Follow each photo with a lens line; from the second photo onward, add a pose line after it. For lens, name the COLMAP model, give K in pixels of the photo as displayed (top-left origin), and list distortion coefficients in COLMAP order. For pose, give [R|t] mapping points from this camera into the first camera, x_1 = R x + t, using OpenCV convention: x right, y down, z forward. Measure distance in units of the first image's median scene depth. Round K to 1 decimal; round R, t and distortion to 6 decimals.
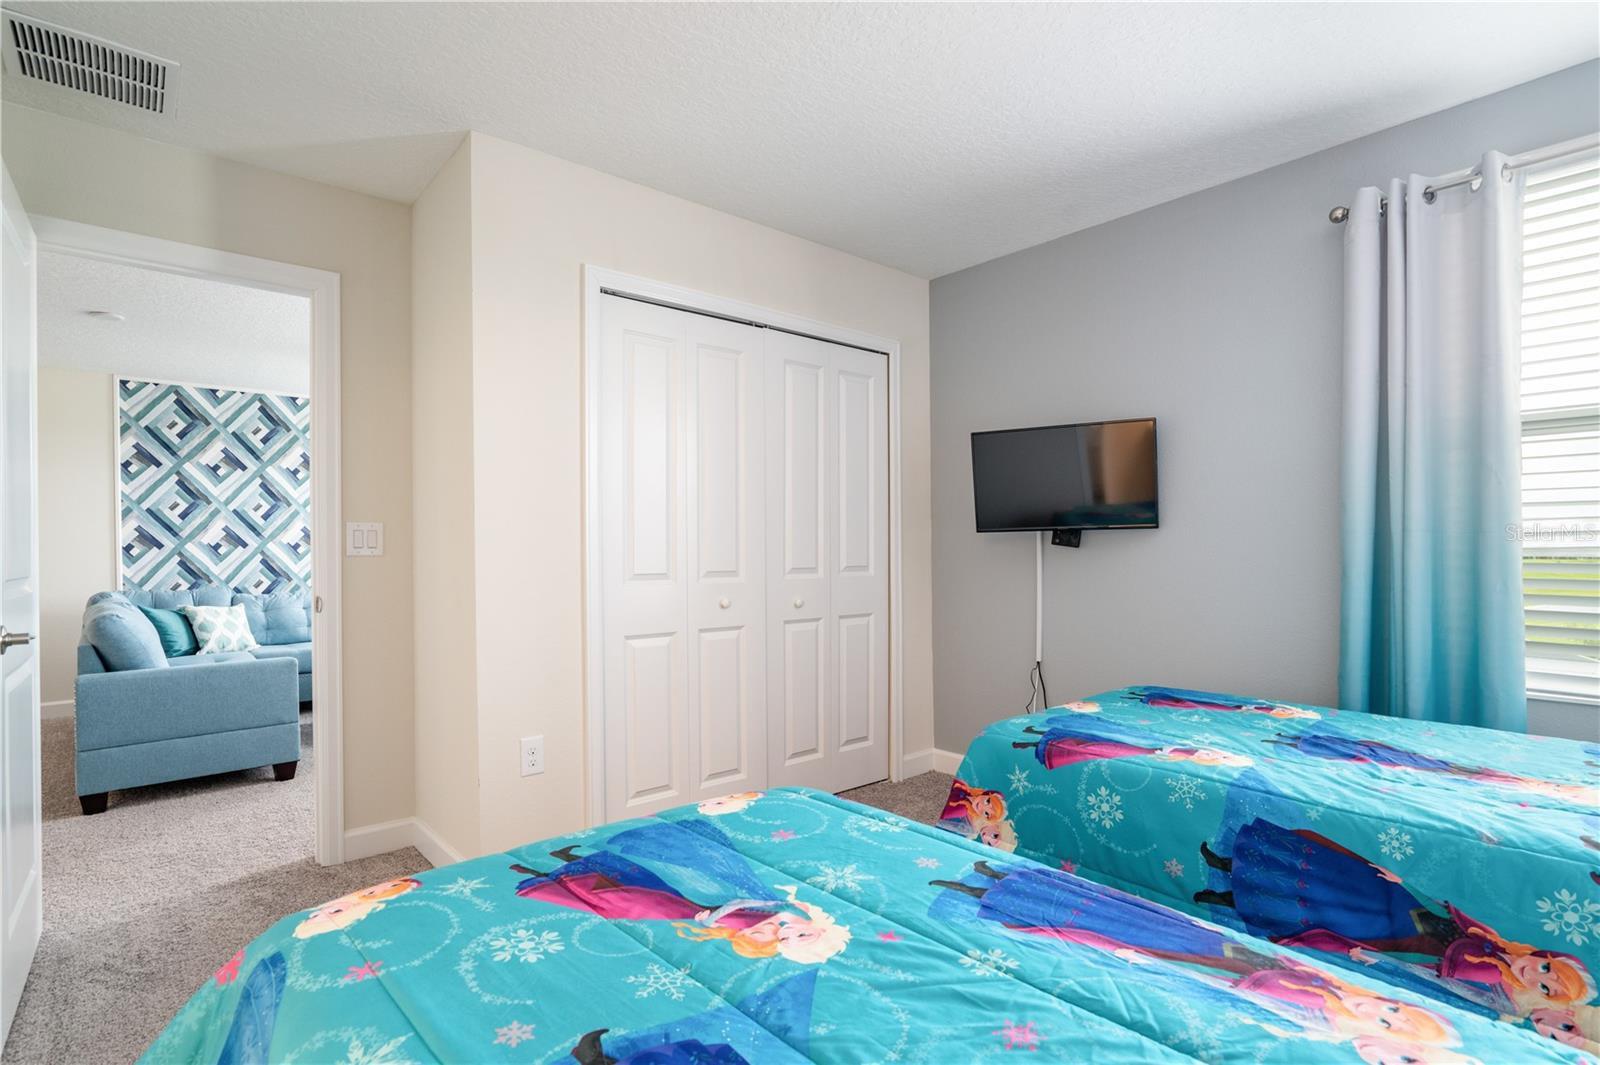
lens RADIAL K [[758.6, 0, 801.9], [0, 758.6, 567.7], [0, 0, 1]] dist [-0.021218, 0.003280]
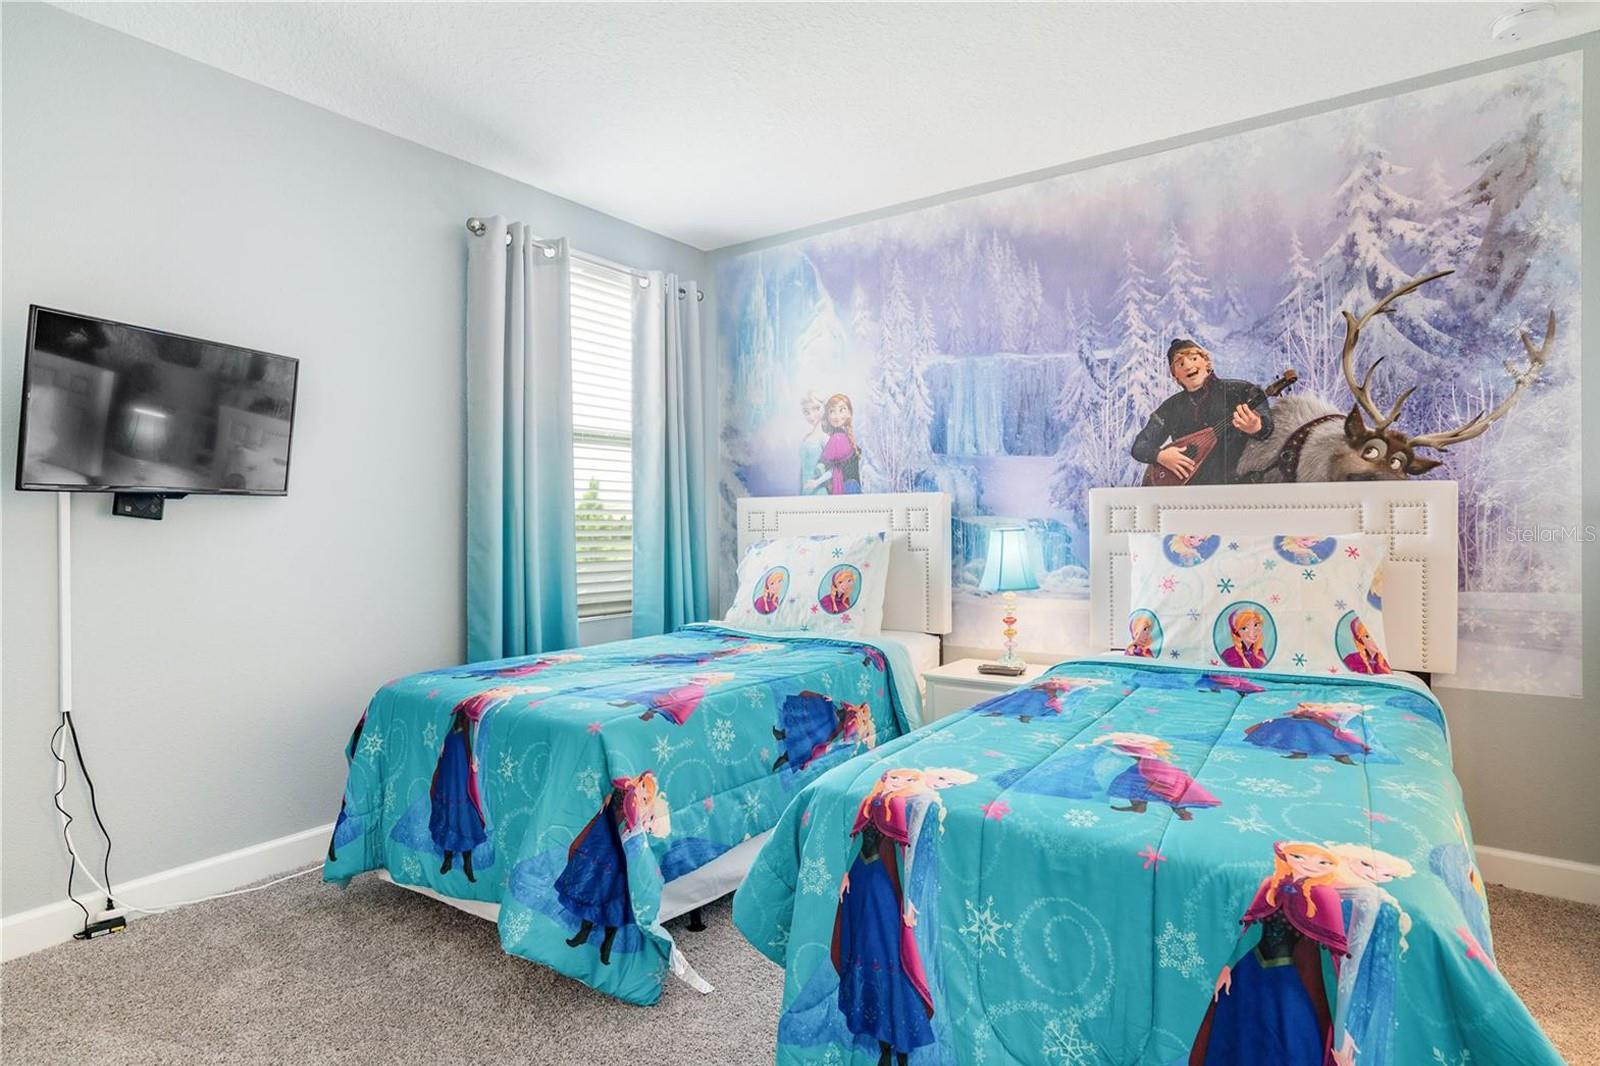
lens RADIAL K [[862.2, 0, 798.2], [0, 862.2, 527.8], [0, 0, 1]] dist [-0.007667, 0.001497]
pose [[-0.232175, 0.000509, 0.972674, -1.159796], [0.032466, 0.999447, 0.007227, -0.013120], [-0.972132, 0.033257, -0.232063, 1.479245]]
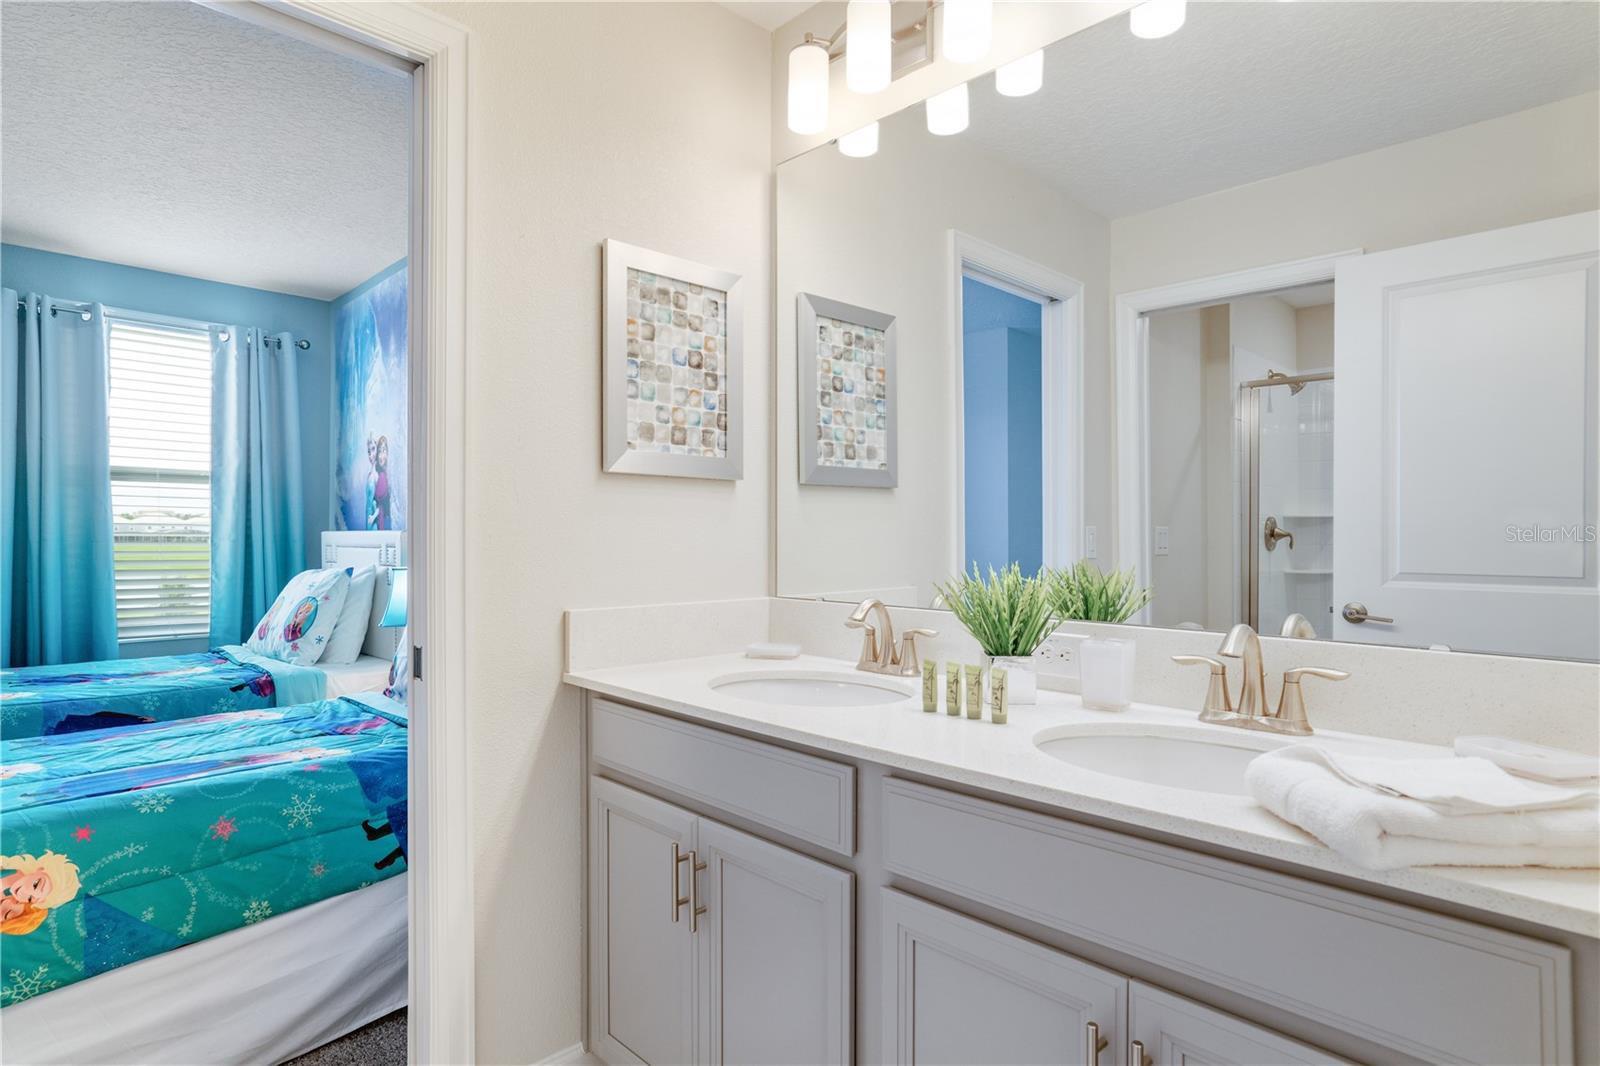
lens RADIAL K [[862.2, 0, 804.9], [0, 862.2, 541.8], [0, 0, 1]] dist [-0.007667, 0.001497]
pose [[-0.064262, -0.002715, 0.997929, -1.539846], [0.017759, 0.999835, 0.003864, -0.041591], [-0.997775, 0.017971, -0.064204, -0.588114]]
